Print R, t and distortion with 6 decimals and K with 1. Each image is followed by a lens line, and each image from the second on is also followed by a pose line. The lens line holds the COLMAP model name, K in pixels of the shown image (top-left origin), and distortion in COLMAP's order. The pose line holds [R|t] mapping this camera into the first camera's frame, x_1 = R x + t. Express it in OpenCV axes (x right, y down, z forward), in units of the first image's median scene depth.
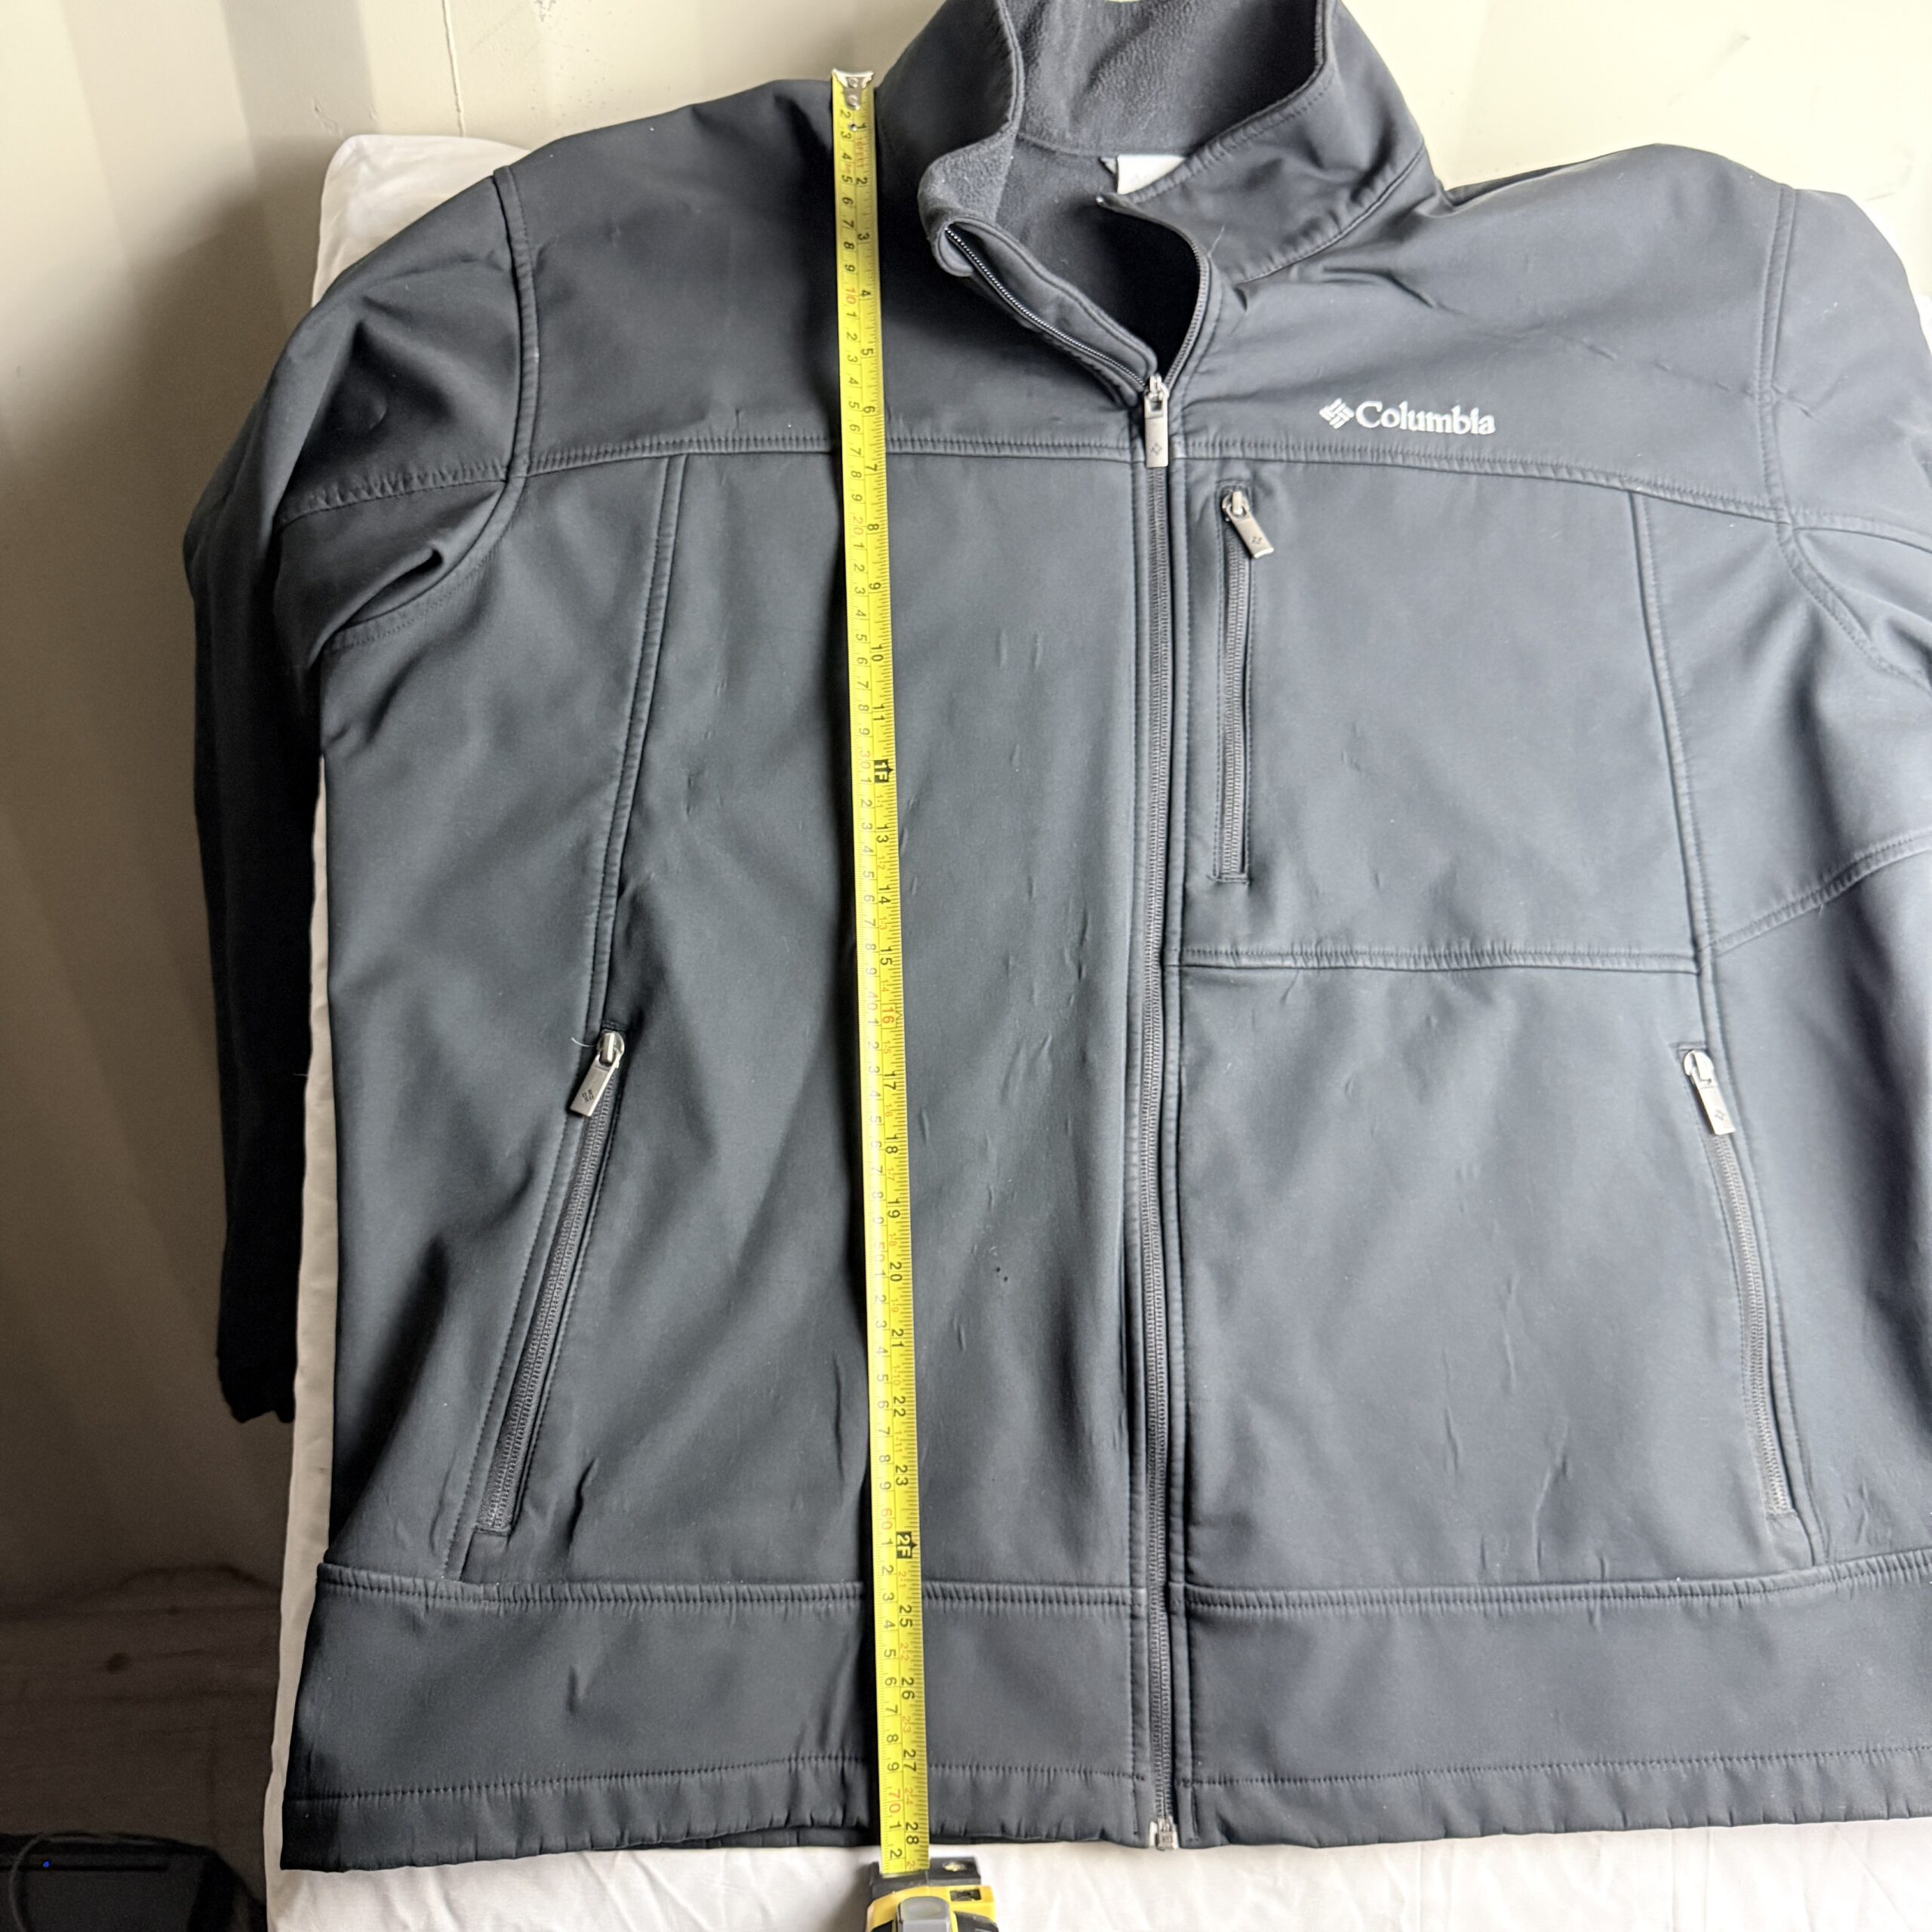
lens RADIAL K [[1849.8, 0, 975.4], [0, 1849.8, 966.3], [0, 0, 1]] dist [0.179566, -0.454741]
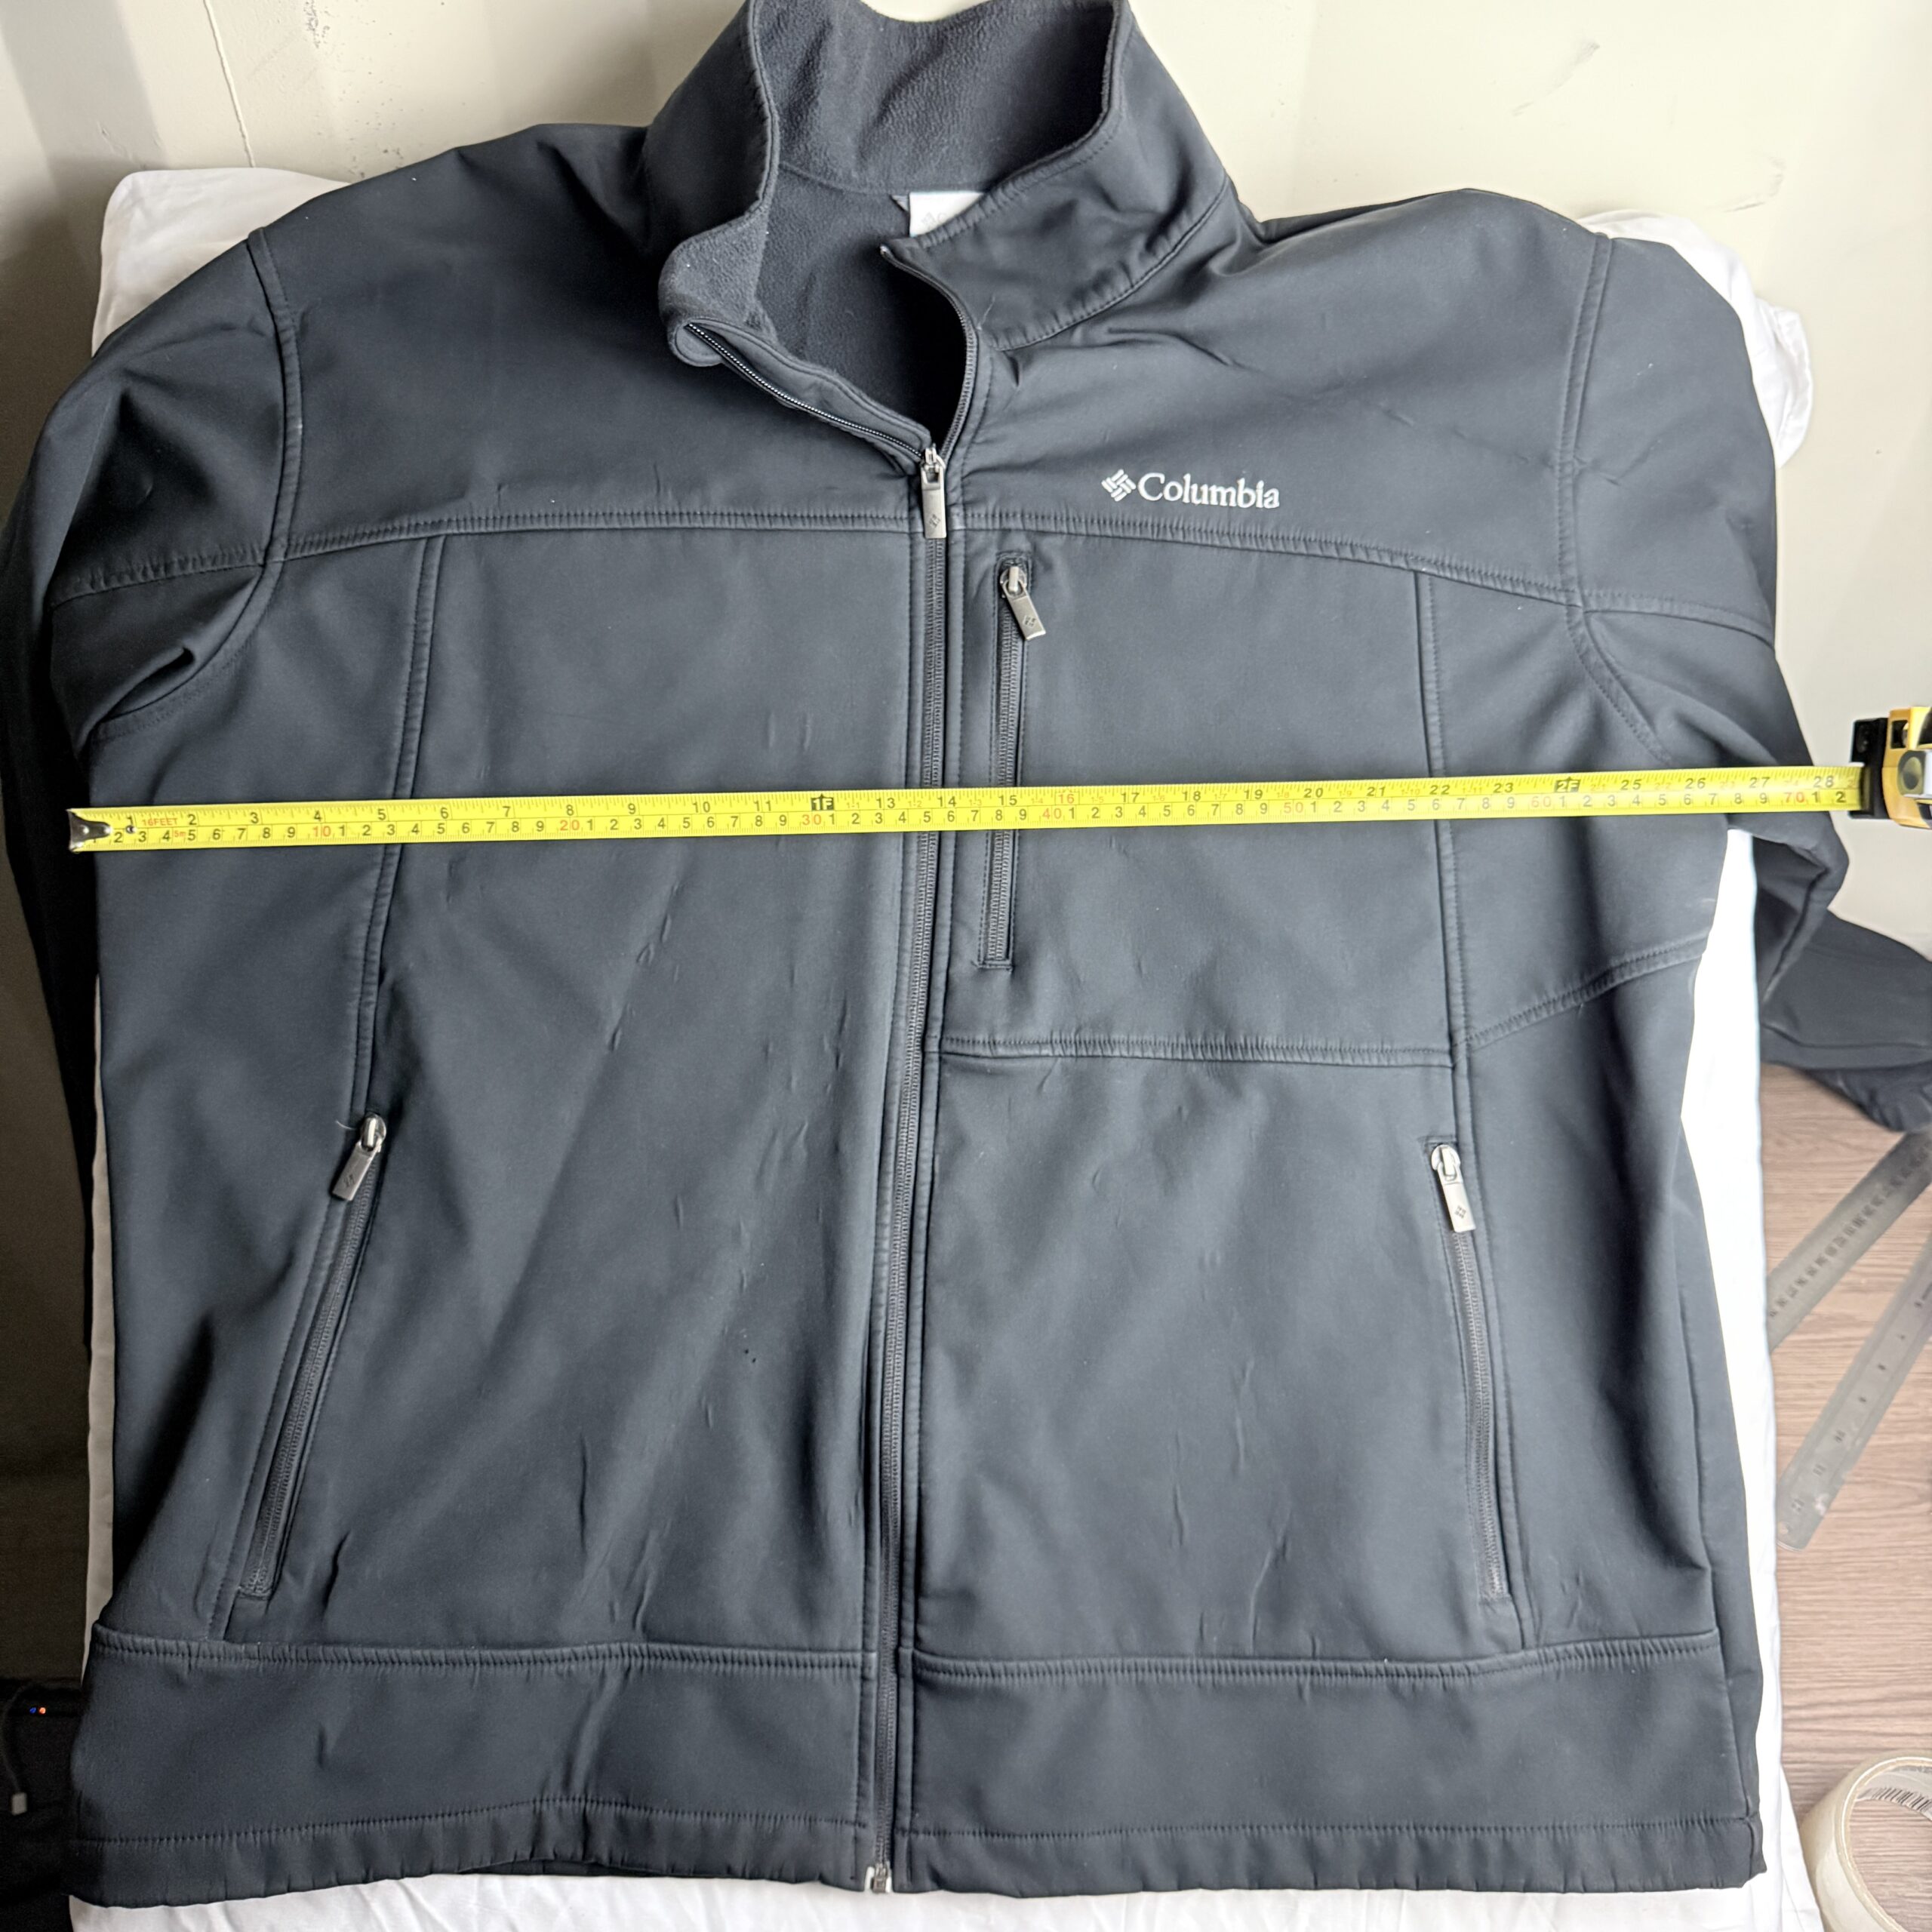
lens RADIAL K [[1849.8, 0, 975.4], [0, 1849.8, 966.3], [0, 0, 1]] dist [0.179566, -0.454741]
pose [[0.998694, 0.019670, -0.047150, 0.178739], [-0.013541, 0.991816, 0.126954, -0.178310], [0.049262, -0.126150, 0.990787, 0.000086]]
